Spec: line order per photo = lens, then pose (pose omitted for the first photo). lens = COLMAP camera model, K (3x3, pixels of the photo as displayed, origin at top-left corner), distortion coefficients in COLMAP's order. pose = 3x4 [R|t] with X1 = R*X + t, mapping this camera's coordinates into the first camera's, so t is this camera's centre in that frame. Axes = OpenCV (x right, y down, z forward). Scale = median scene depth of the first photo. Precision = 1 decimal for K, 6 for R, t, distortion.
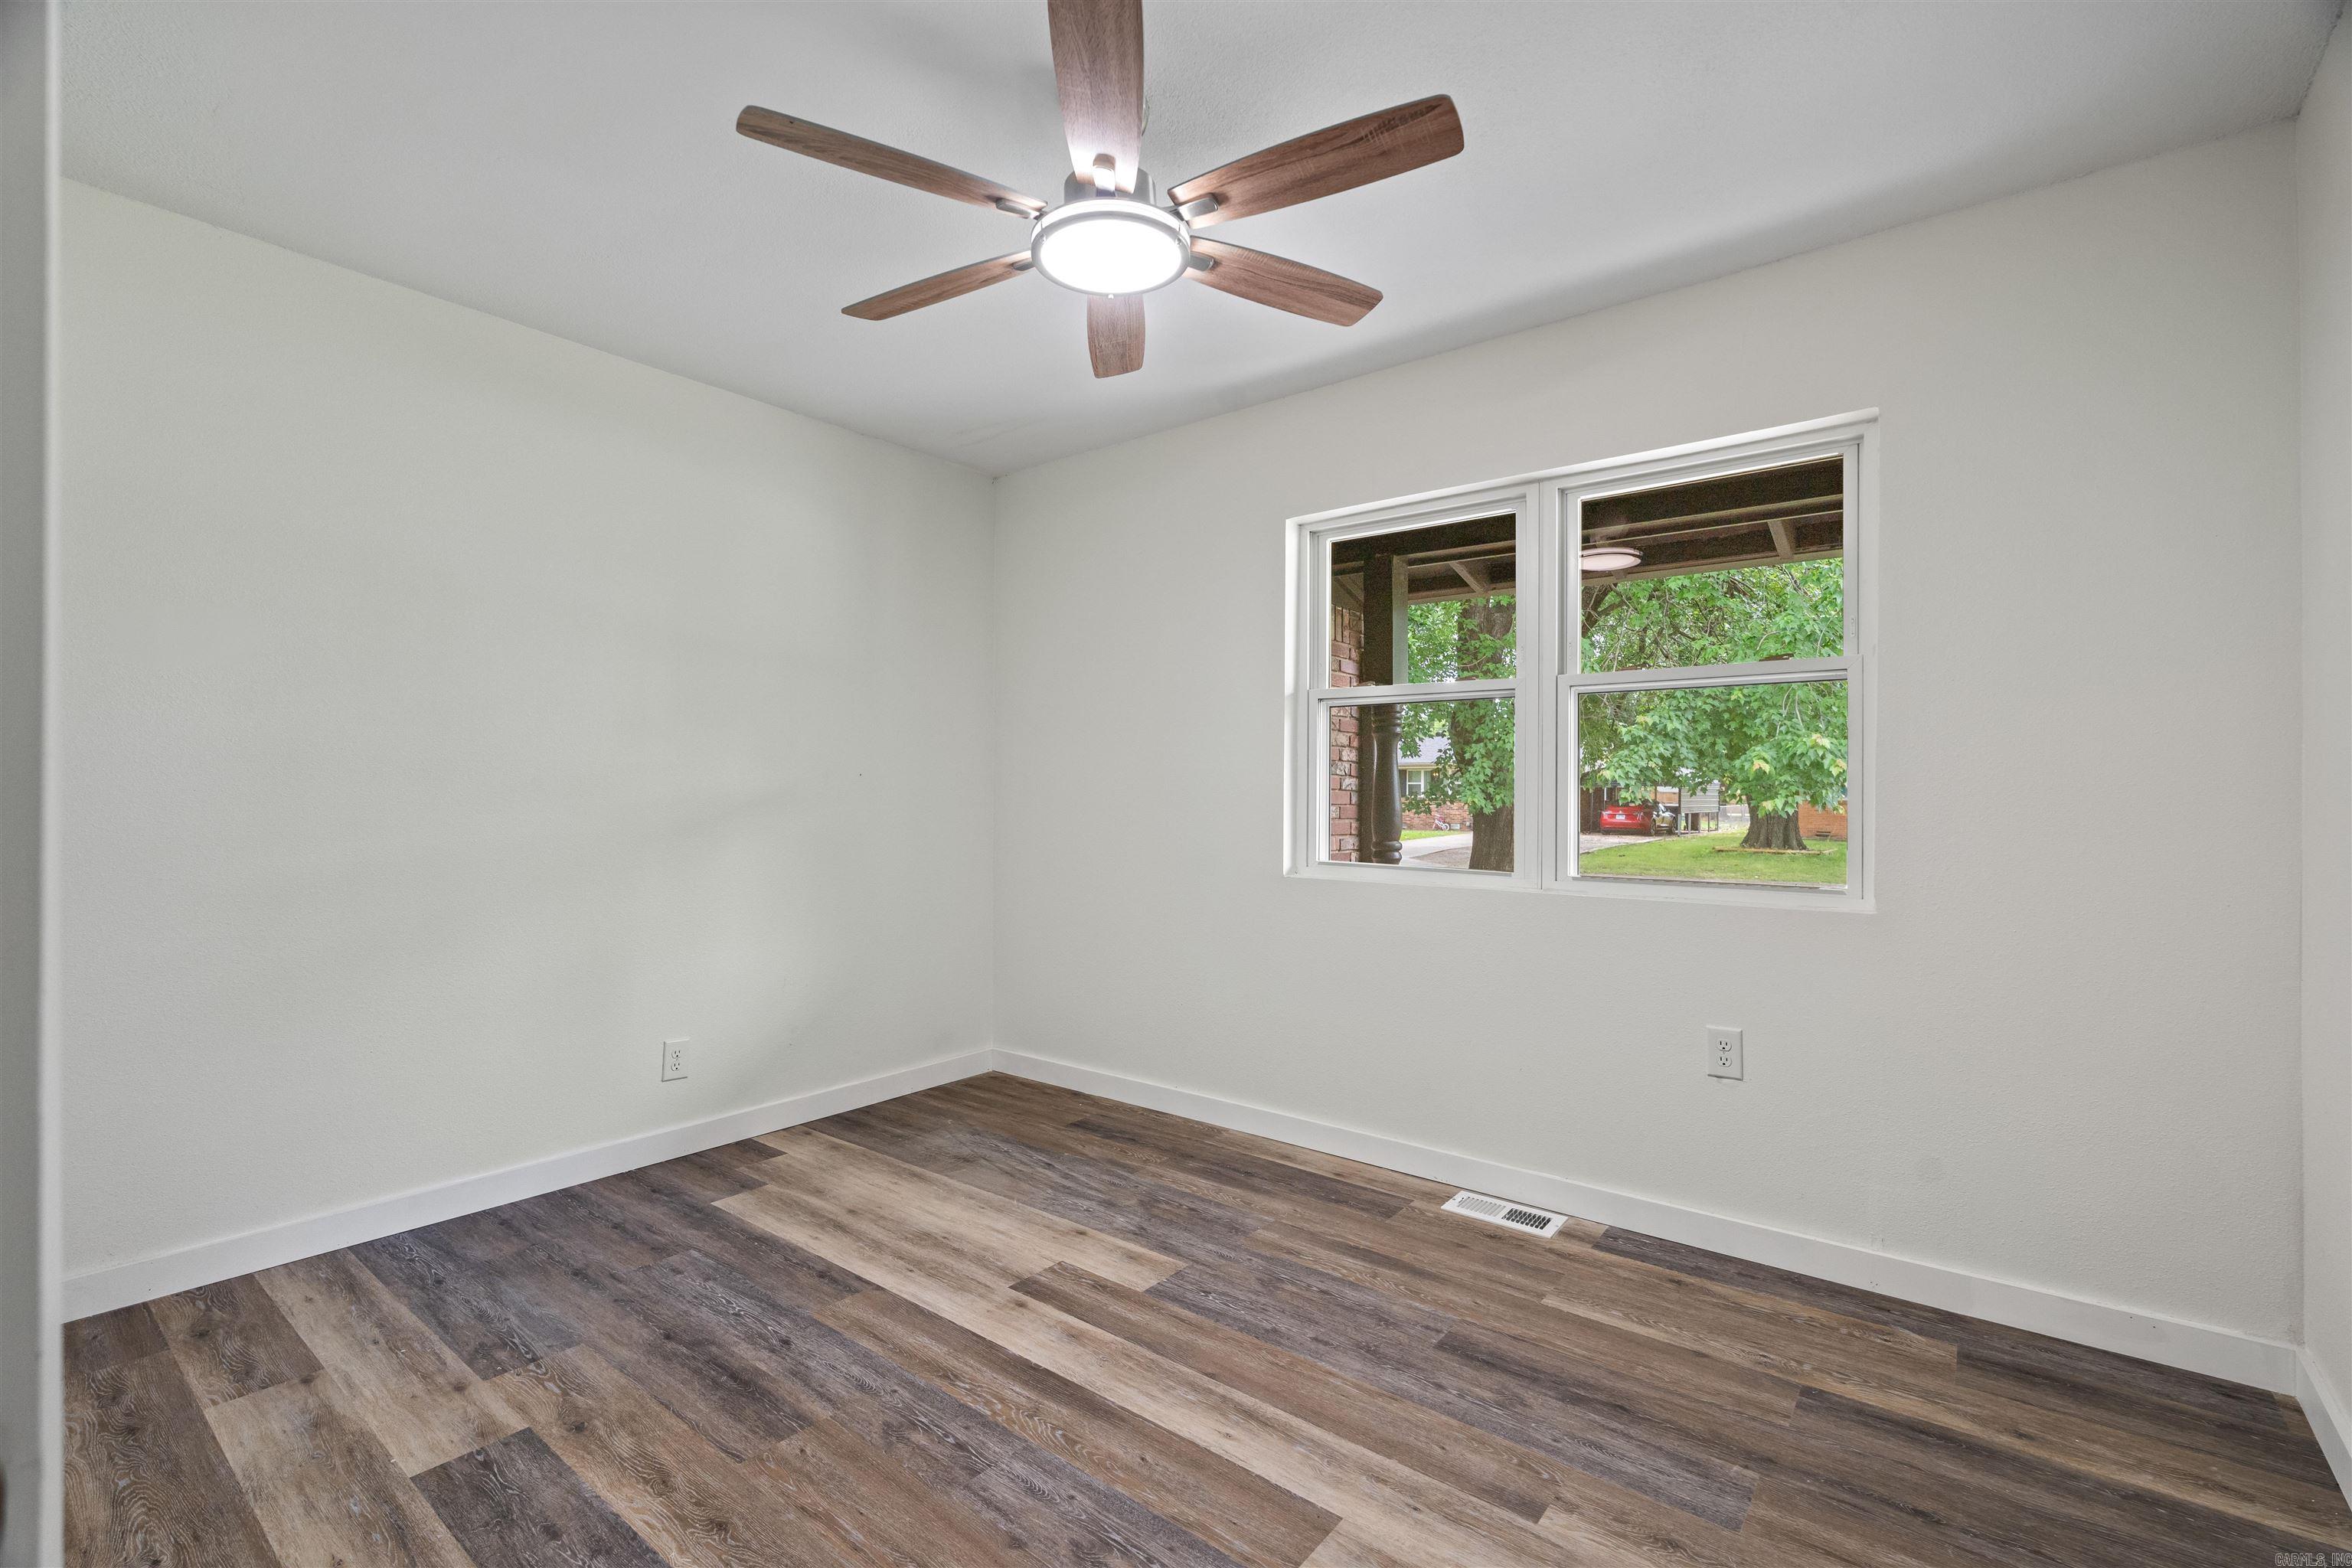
lens RADIAL K [[1032.8, 0, 1178.2], [0, 1032.8, 775.4], [0, 0, 1]] dist [-0.000351, -0.000073]
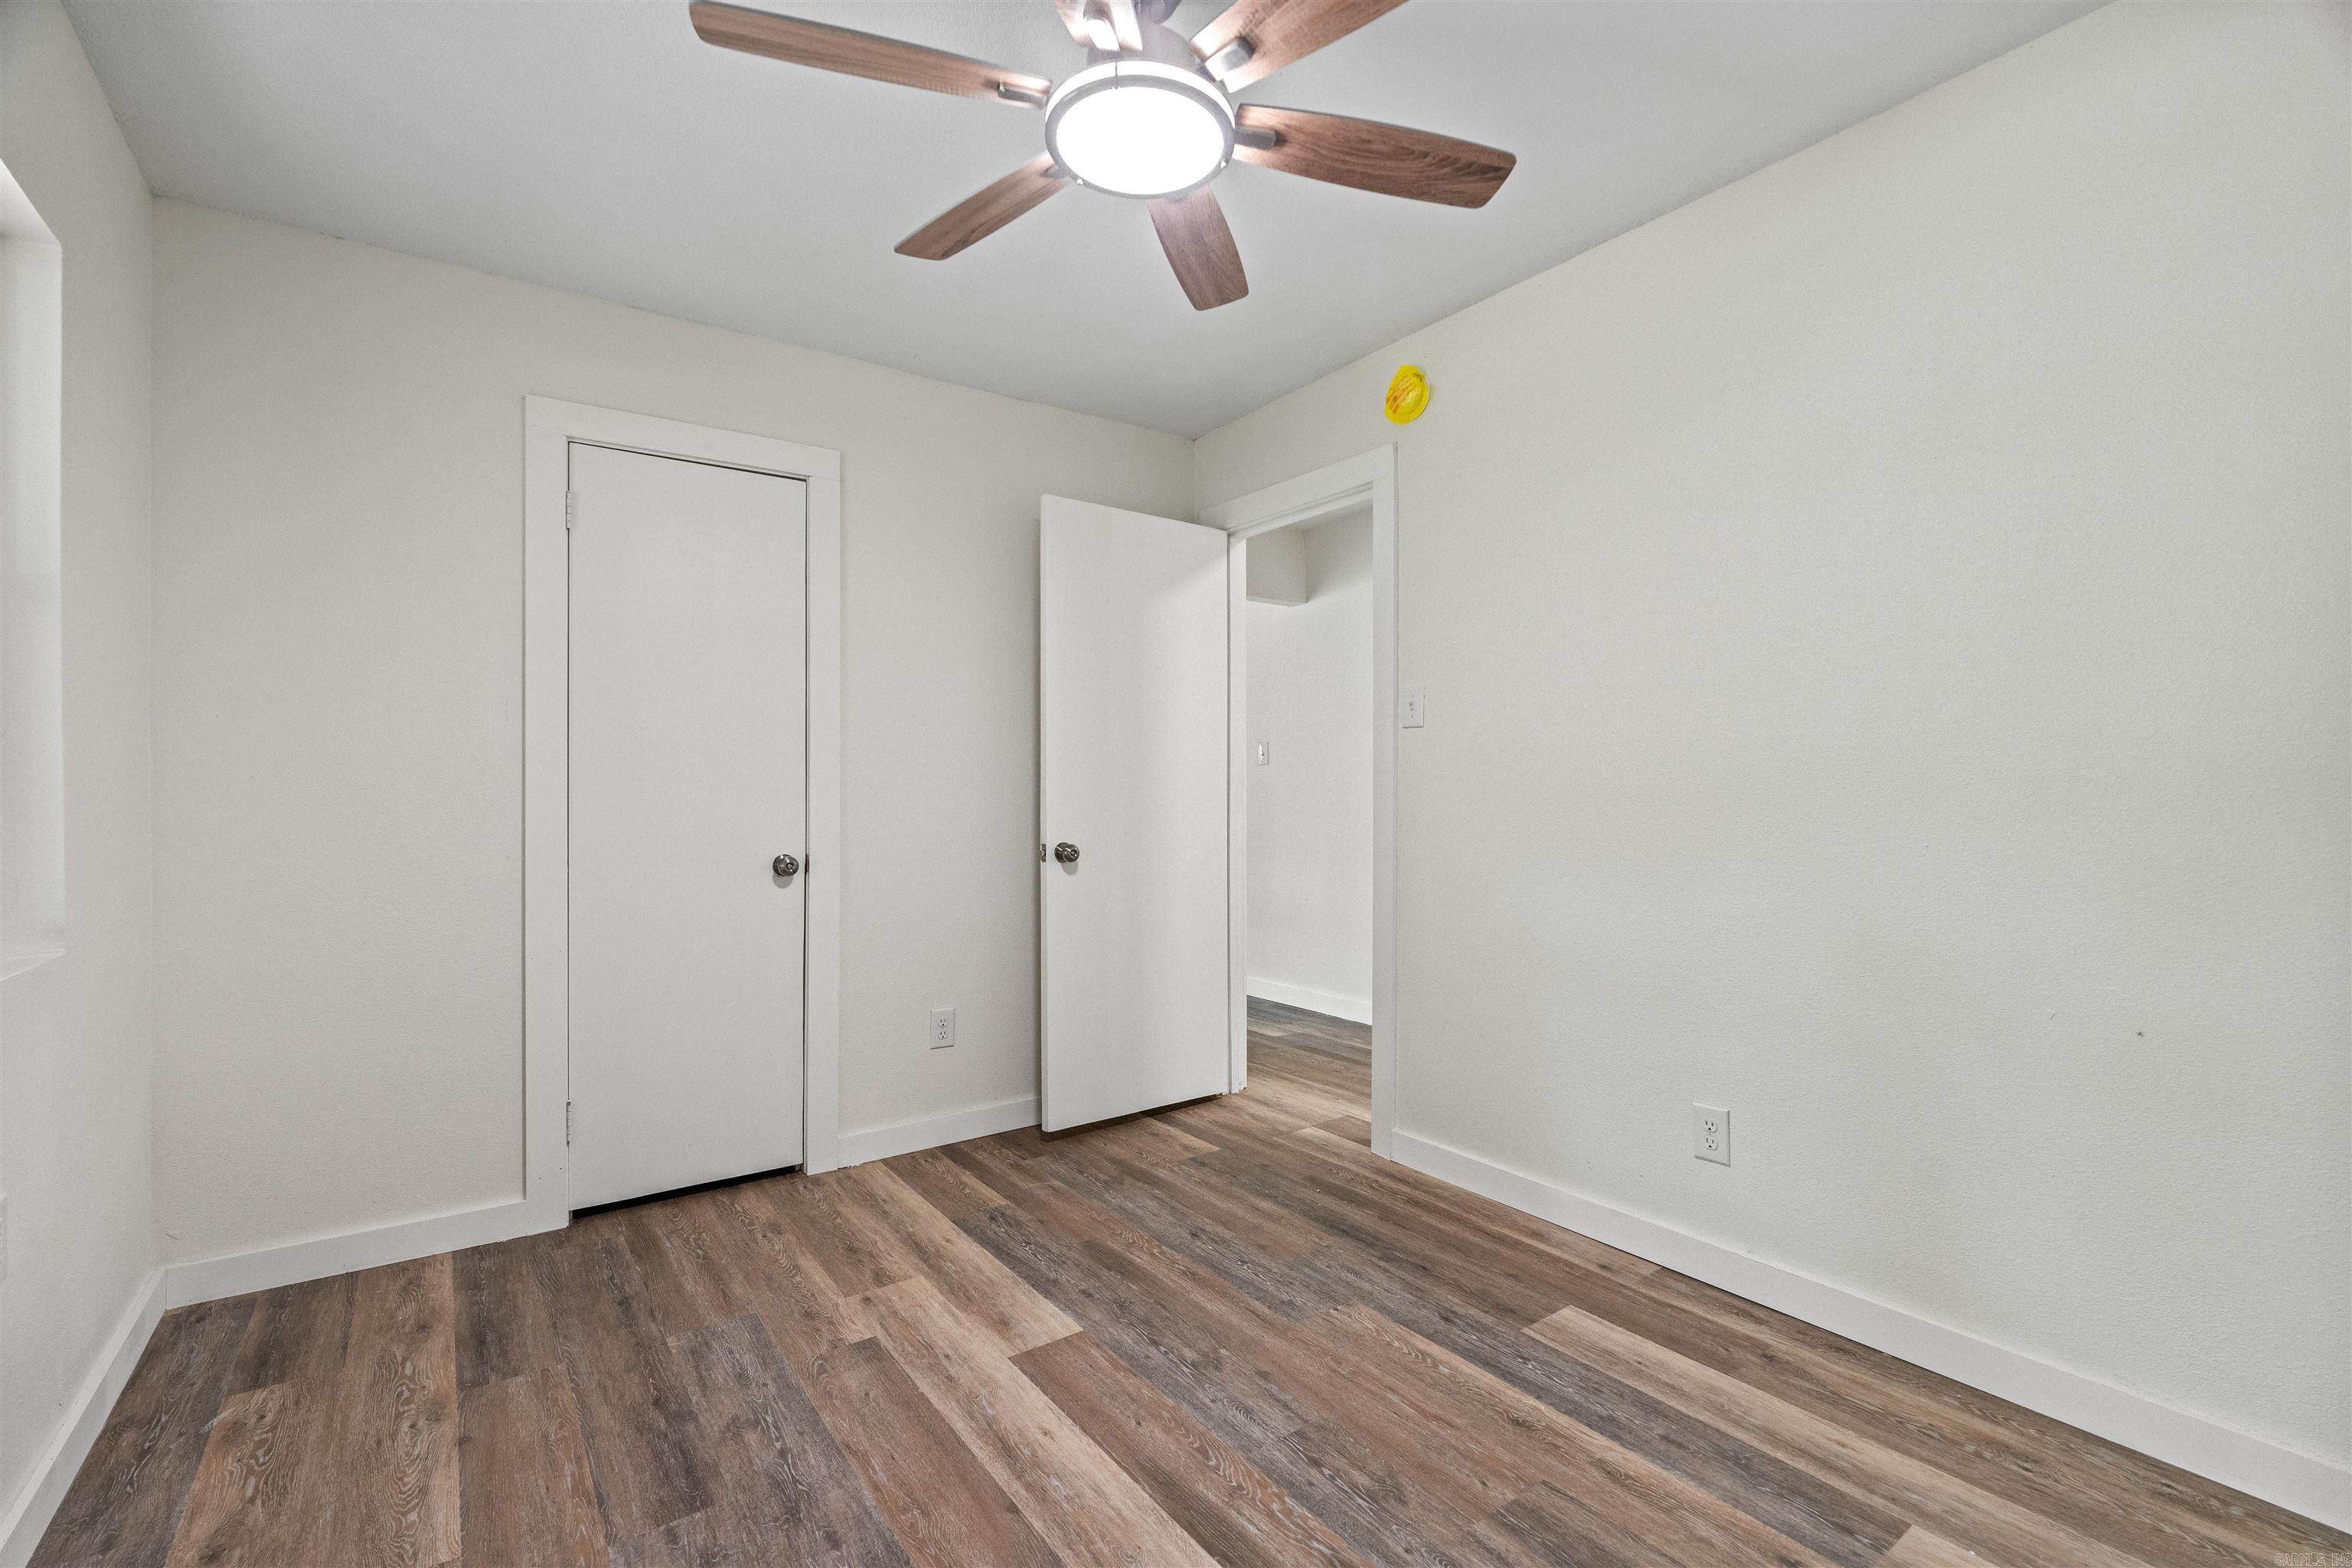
lens RADIAL K [[1032.8, 0, 1178.2], [0, 1032.8, 775.4], [0, 0, 1]] dist [-0.000351, -0.000073]
pose [[-0.961969, 0.007746, 0.273050, -0.352576], [-0.000505, 0.999546, -0.030134, 0.041263], [-0.273160, -0.029125, -0.961528, 1.961346]]
